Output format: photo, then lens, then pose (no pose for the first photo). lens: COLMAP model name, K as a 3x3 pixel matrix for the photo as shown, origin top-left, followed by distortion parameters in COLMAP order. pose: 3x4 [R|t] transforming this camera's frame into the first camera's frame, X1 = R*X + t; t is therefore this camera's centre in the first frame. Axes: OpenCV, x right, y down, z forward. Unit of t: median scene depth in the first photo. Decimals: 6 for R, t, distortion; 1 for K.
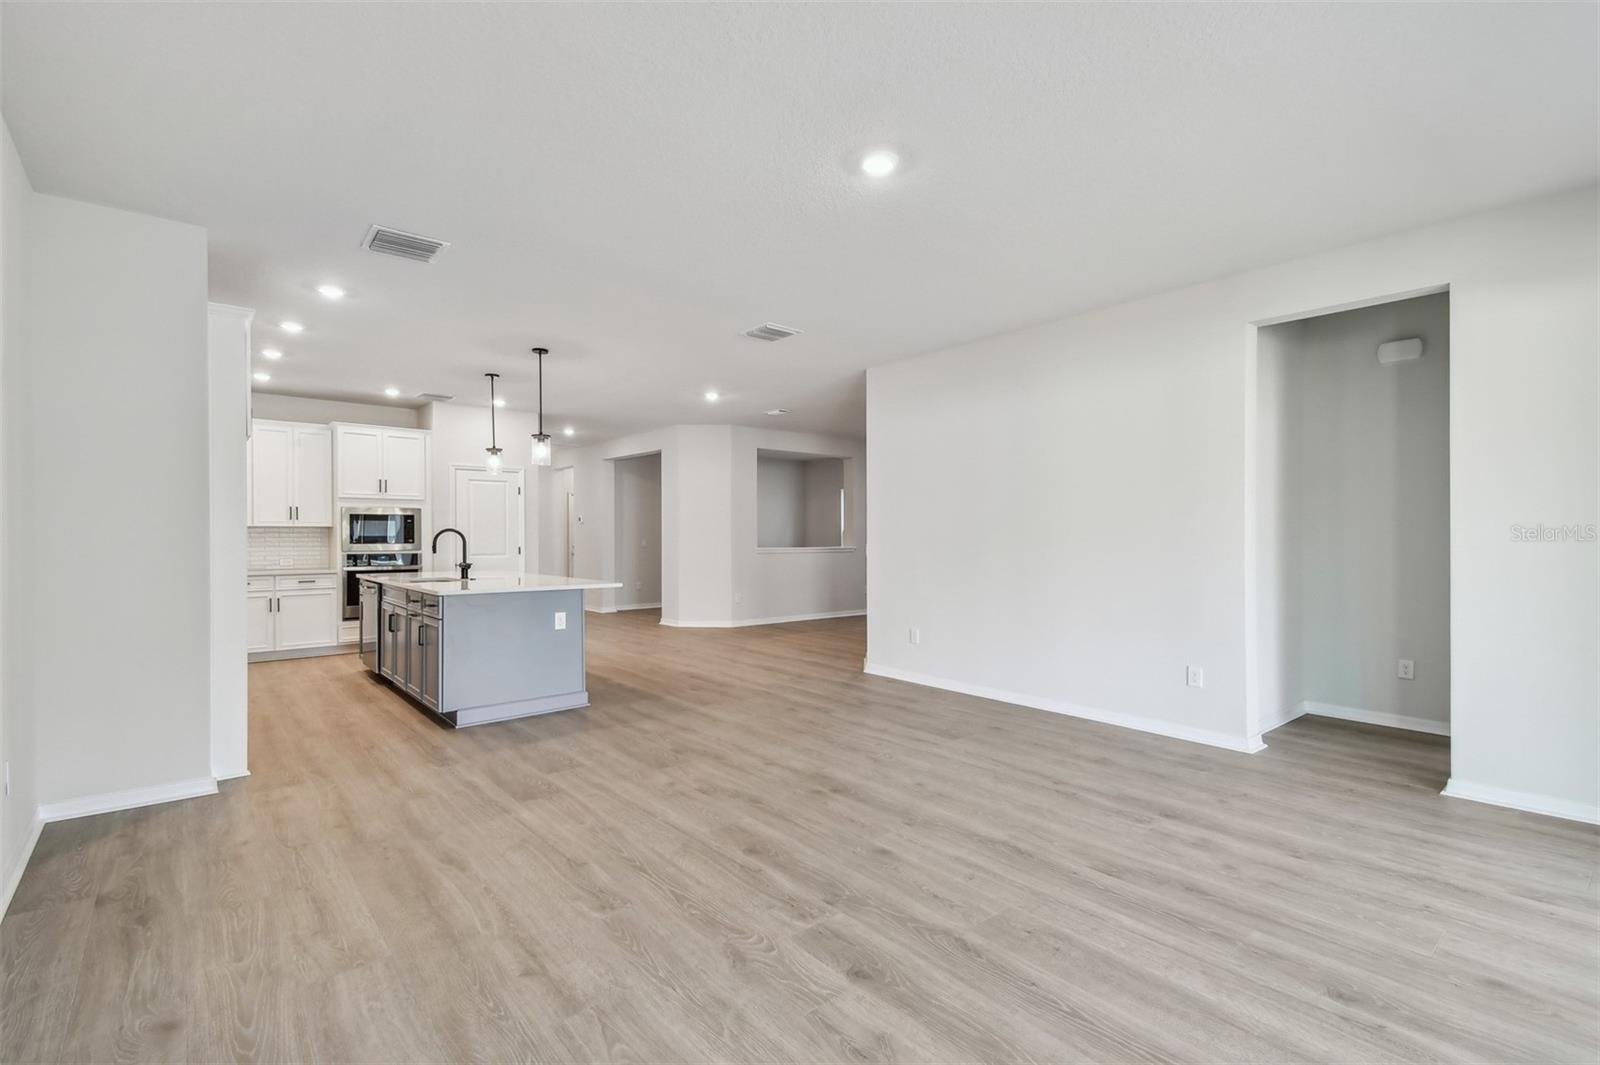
lens RADIAL K [[723.8, 0, 796.9], [0, 723.8, 550.7], [0, 0, 1]] dist [0.036261, -0.000265]
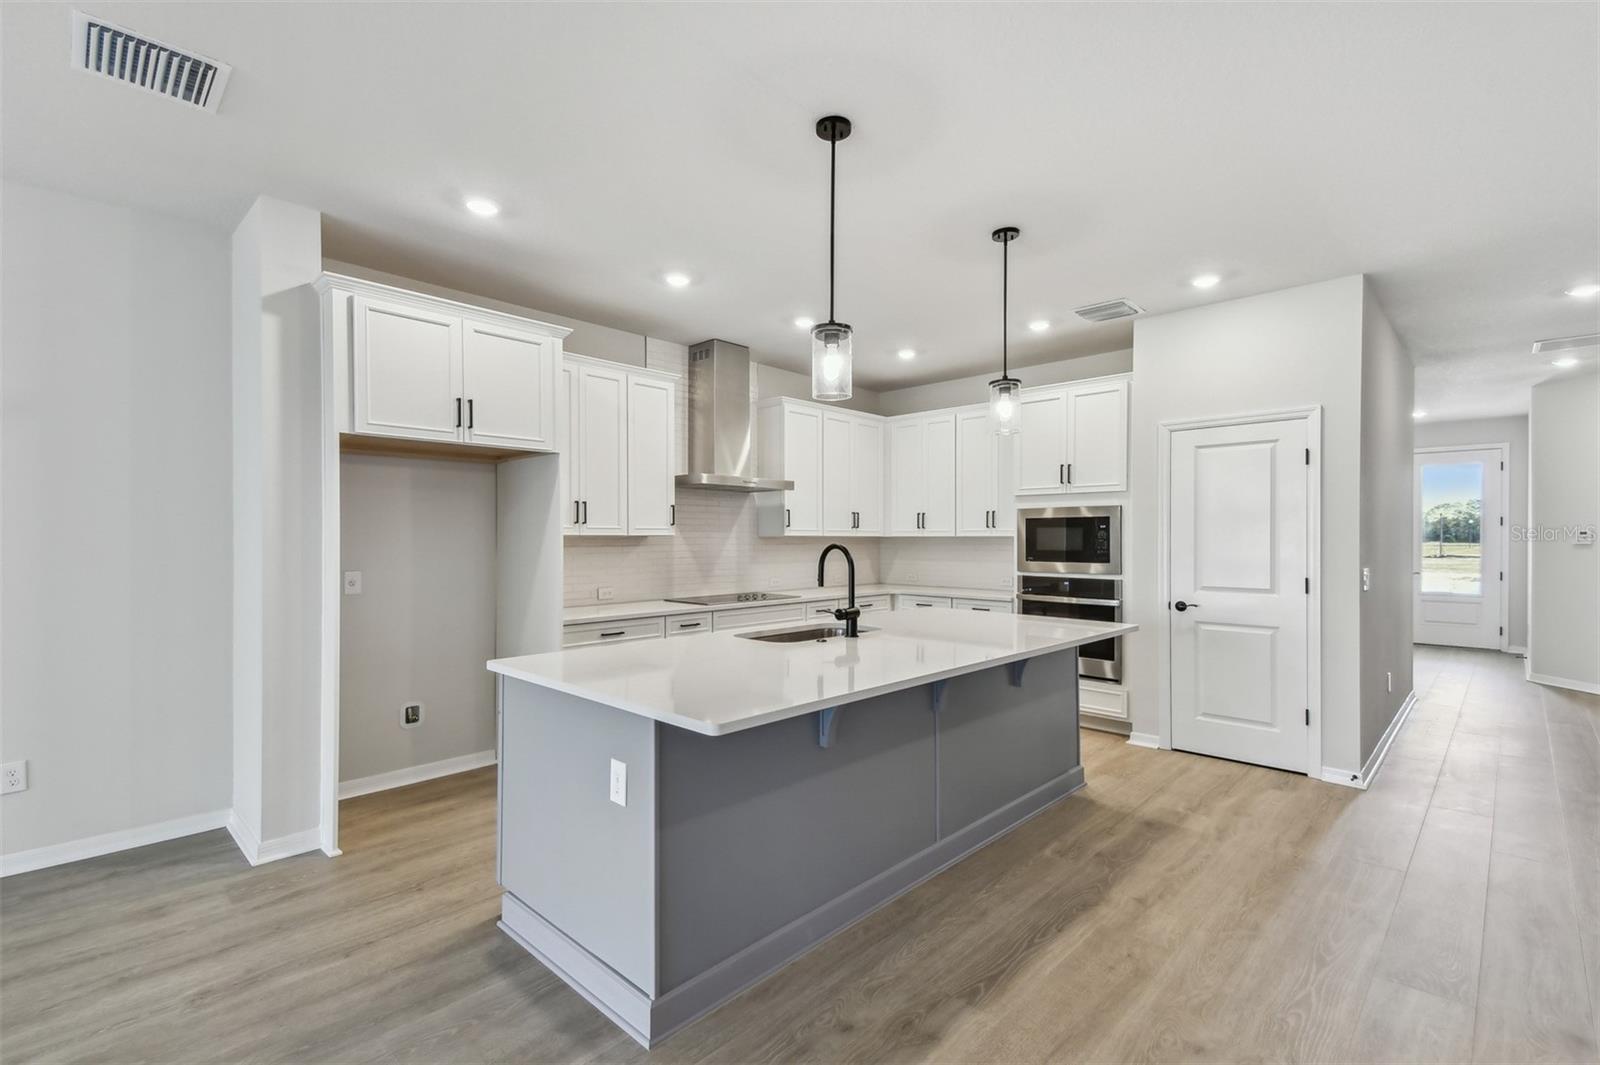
lens RADIAL K [[718.4, 0, 801.8], [0, 718.4, 541.3], [0, 0, 1]] dist [0.052253, -0.020238]
pose [[0.113457, 0.006492, -0.993522, 0.091295], [-0.022058, 0.999749, 0.004014, -0.044444], [0.993298, 0.021460, 0.113572, 1.204509]]
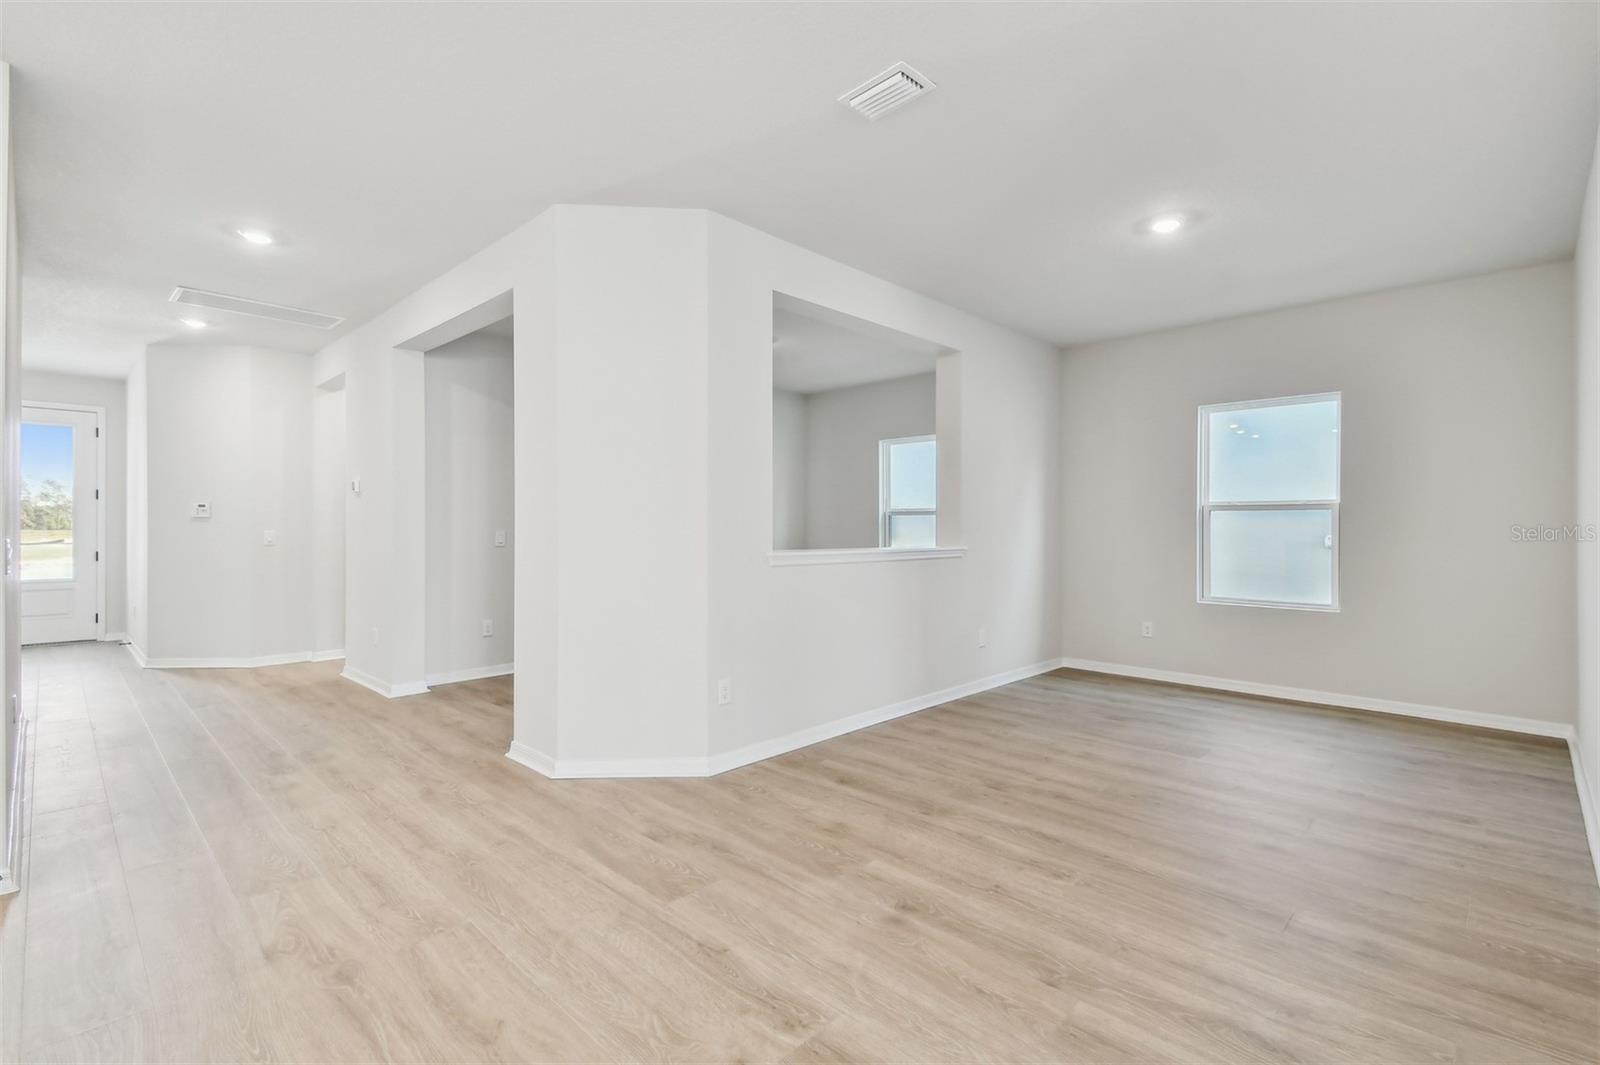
lens RADIAL K [[721.5, 0, 796.0], [0, 721.5, 528.7], [0, 0, 1]] dist [0.049610, -0.023607]
pose [[0.994884, 0.003781, 0.100950, -0.178453], [-0.001882, 0.999819, -0.018906, -0.020254], [-0.101003, 0.018619, 0.994712, 1.365259]]
